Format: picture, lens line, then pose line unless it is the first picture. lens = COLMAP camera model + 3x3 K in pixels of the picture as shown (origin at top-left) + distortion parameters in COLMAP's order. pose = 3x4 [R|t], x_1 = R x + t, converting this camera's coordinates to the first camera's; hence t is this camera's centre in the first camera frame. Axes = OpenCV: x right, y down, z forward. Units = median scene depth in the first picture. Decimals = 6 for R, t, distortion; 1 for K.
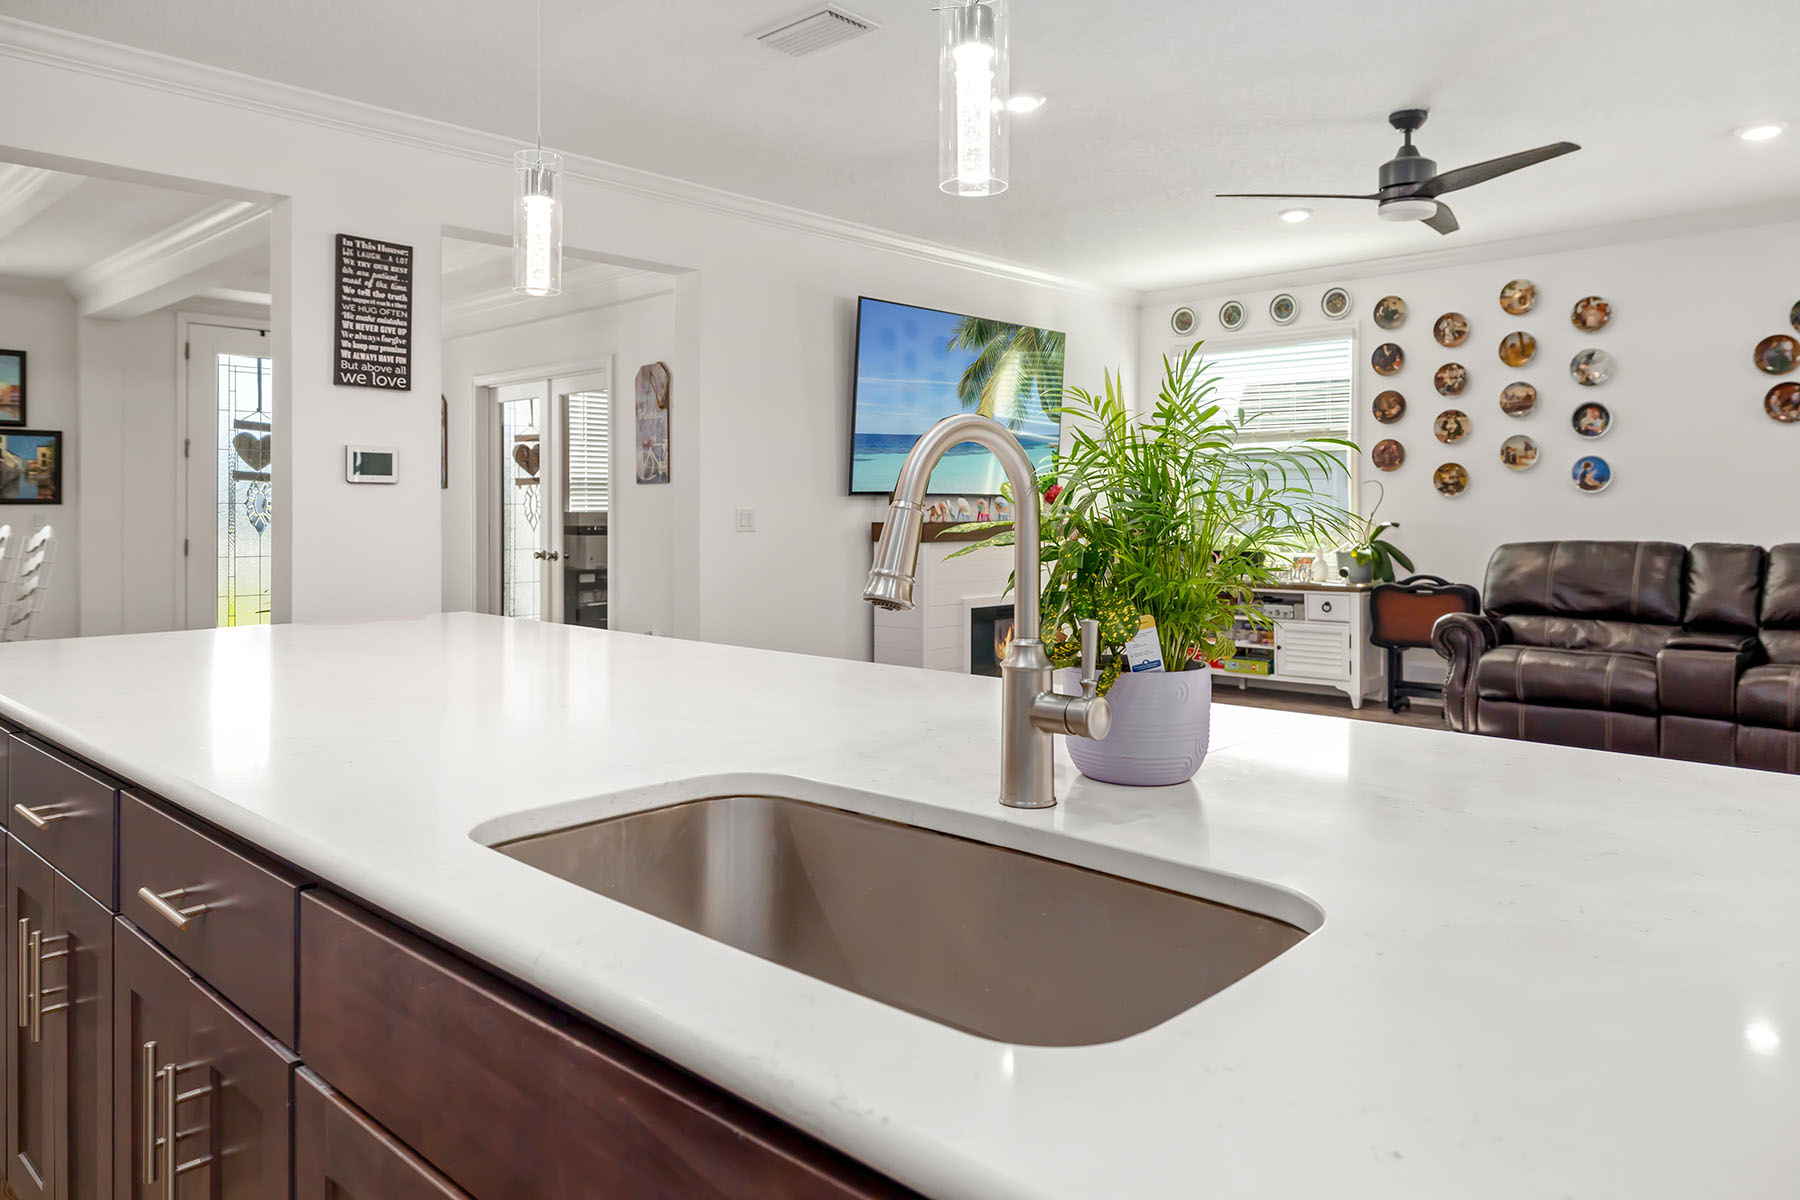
lens RADIAL K [[1160.0, 0, 839.3], [0, 1160.0, 504.3], [0, 0, 1]] dist [-0.003159, 0.000825]
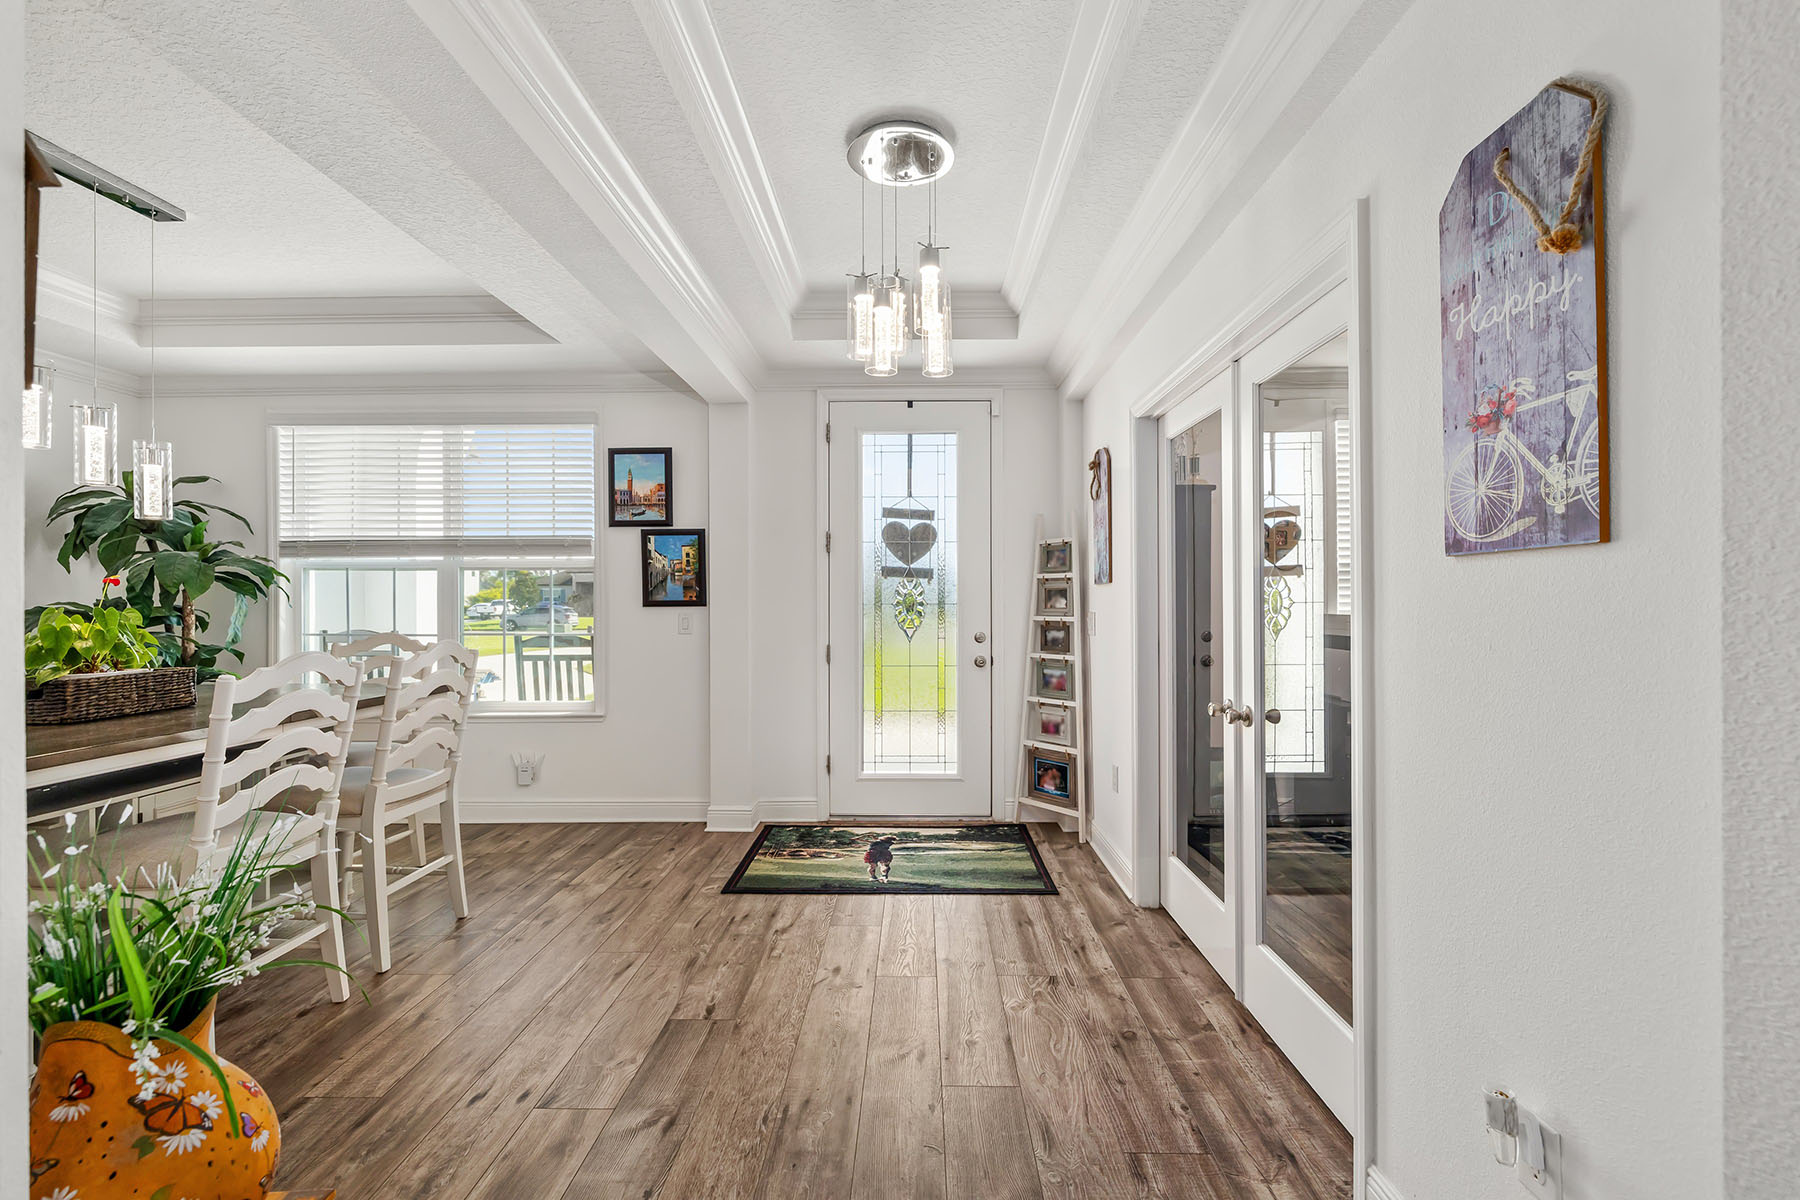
lens RADIAL K [[729.4, 0, 901.6], [0, 729.4, 598.6], [0, 0, 1]] dist [0.000078, 0.000085]
pose [[0.679262, -0.000865, -0.733895, -0.124952], [0.005877, 0.999974, 0.004261, -0.007764], [0.733872, -0.007207, 0.679249, 0.728056]]
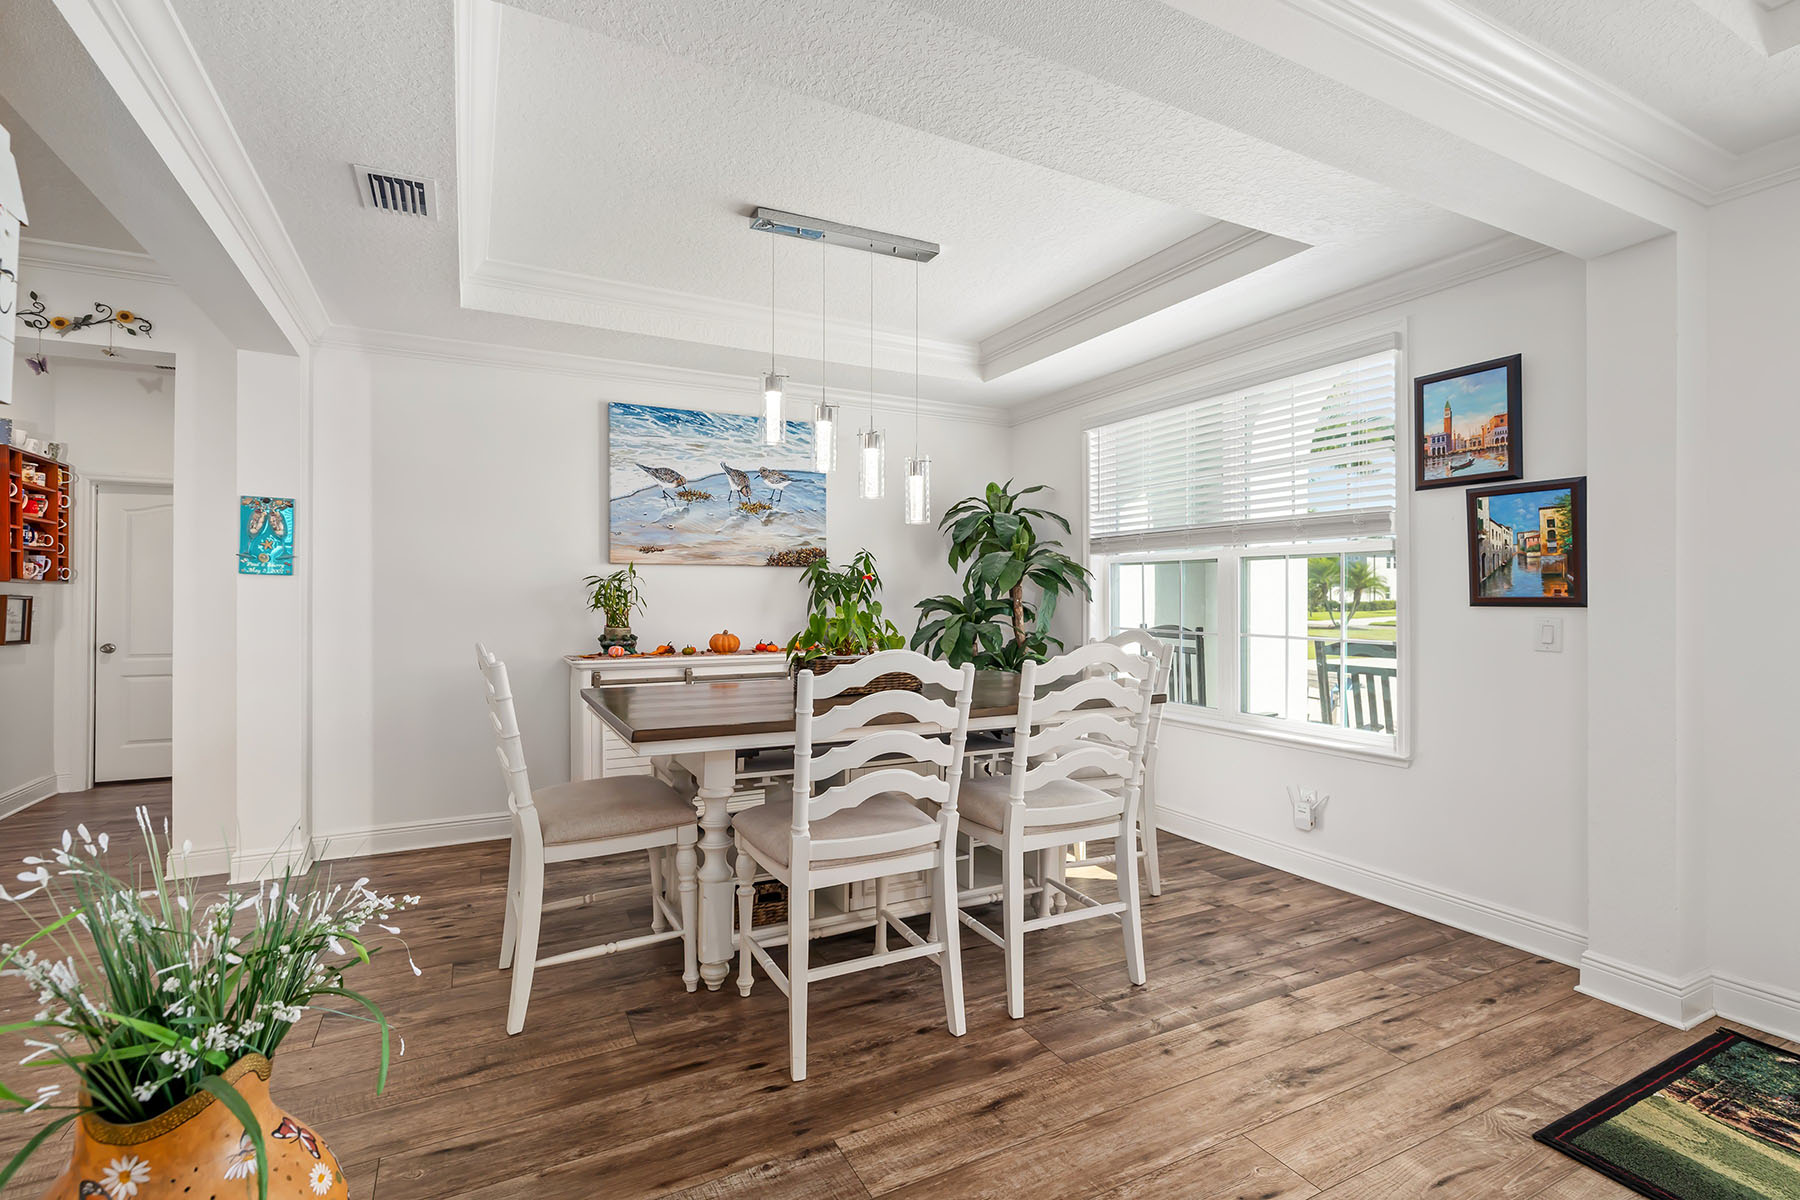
lens RADIAL K [[785.4, 0, 929.9], [0, 785.4, 594.5], [0, 0, 1]] dist [0.000879, 0.000226]
pose [[-0.318143, 0.000832, -0.948042, -0.213597], [0.004008, 0.999992, -0.000468, -0.007249], [0.948034, -0.003949, -0.318144, 0.838879]]
